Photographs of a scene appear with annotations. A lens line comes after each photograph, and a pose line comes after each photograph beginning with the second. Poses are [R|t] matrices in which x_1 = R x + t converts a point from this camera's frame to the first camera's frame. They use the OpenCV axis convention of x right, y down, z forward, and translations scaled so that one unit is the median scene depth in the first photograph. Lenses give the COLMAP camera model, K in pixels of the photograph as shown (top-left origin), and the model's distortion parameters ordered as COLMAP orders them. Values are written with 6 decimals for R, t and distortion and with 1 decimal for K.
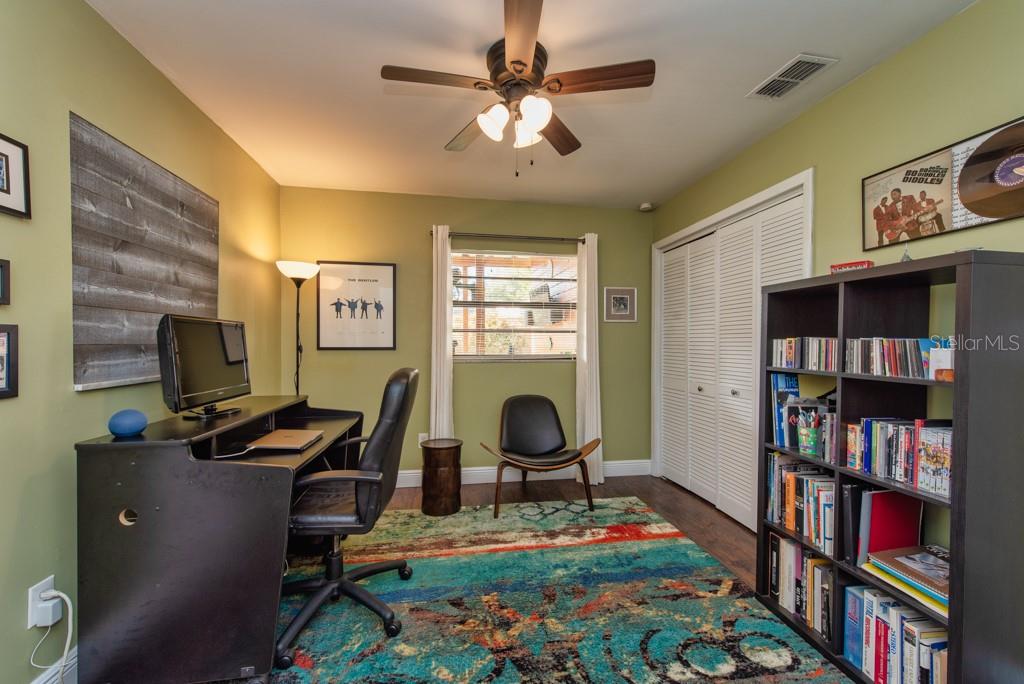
lens RADIAL K [[401.9, 0, 508.4], [0, 401.9, 344.2], [0, 0, 1]] dist [0.016032, -0.003881]
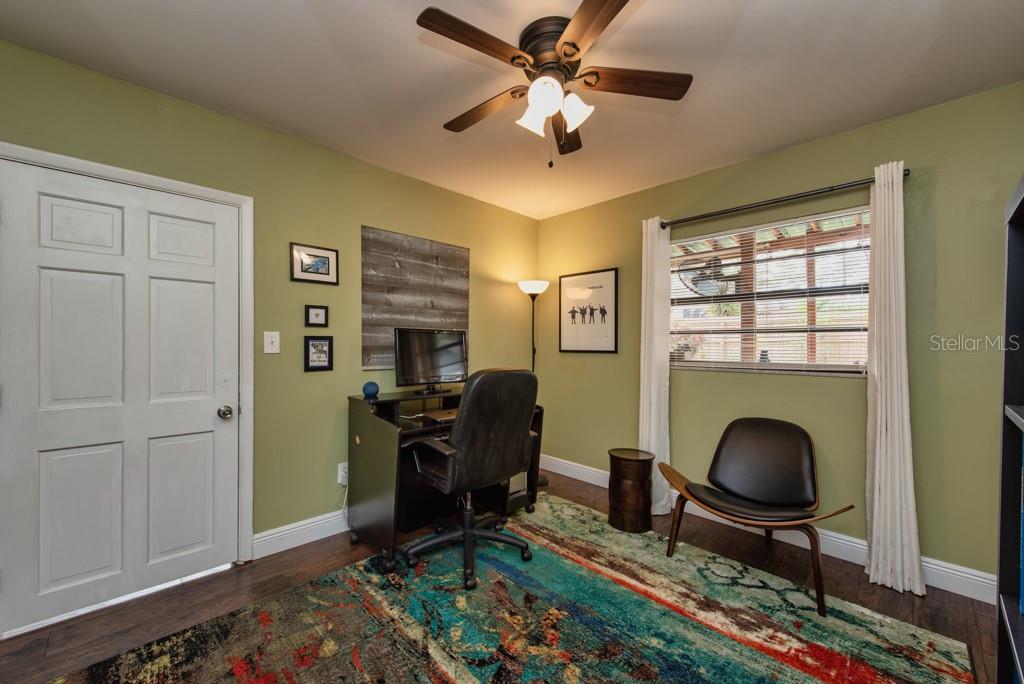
lens RADIAL K [[401.9, 0, 510.0], [0, 401.9, 346.1], [0, 0, 1]] dist [0.016032, -0.003881]
pose [[0.574464, 0.000355, -0.818529, 0.715150], [-0.007119, 0.999964, -0.004563, 0.005184], [0.818499, 0.008448, 0.574446, 0.383984]]
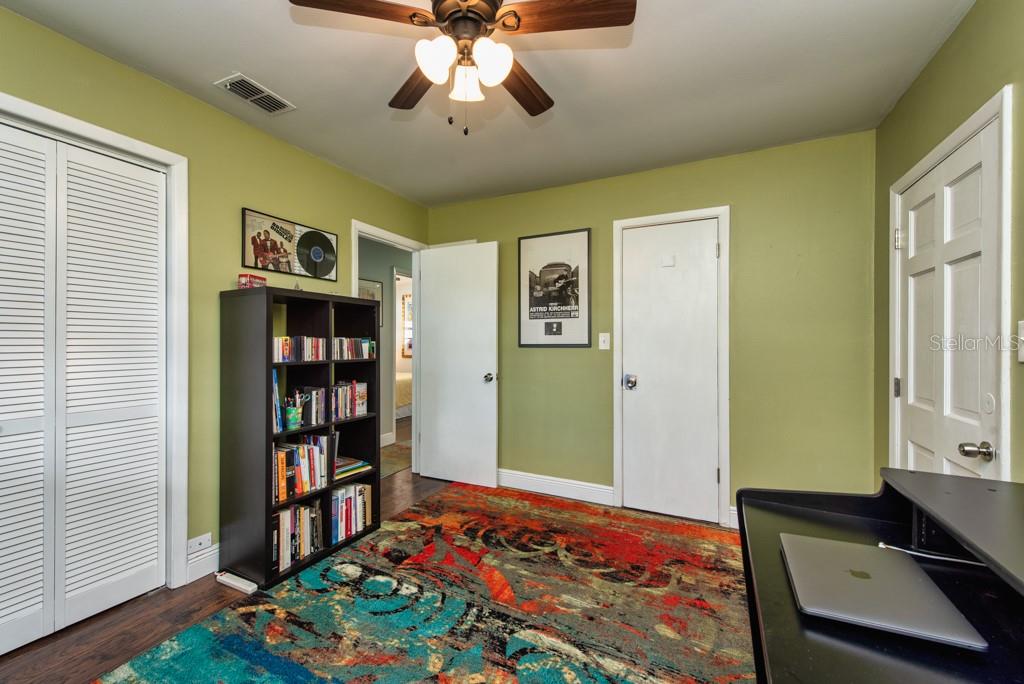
lens RADIAL K [[401.9, 0, 503.3], [0, 401.9, 340.7], [0, 0, 1]] dist [0.016032, -0.003881]
pose [[-0.809367, -0.004644, 0.587285, -0.504113], [-0.002016, 0.999985, 0.005130, -0.010478], [-0.587300, 0.002969, -0.809364, 1.574443]]
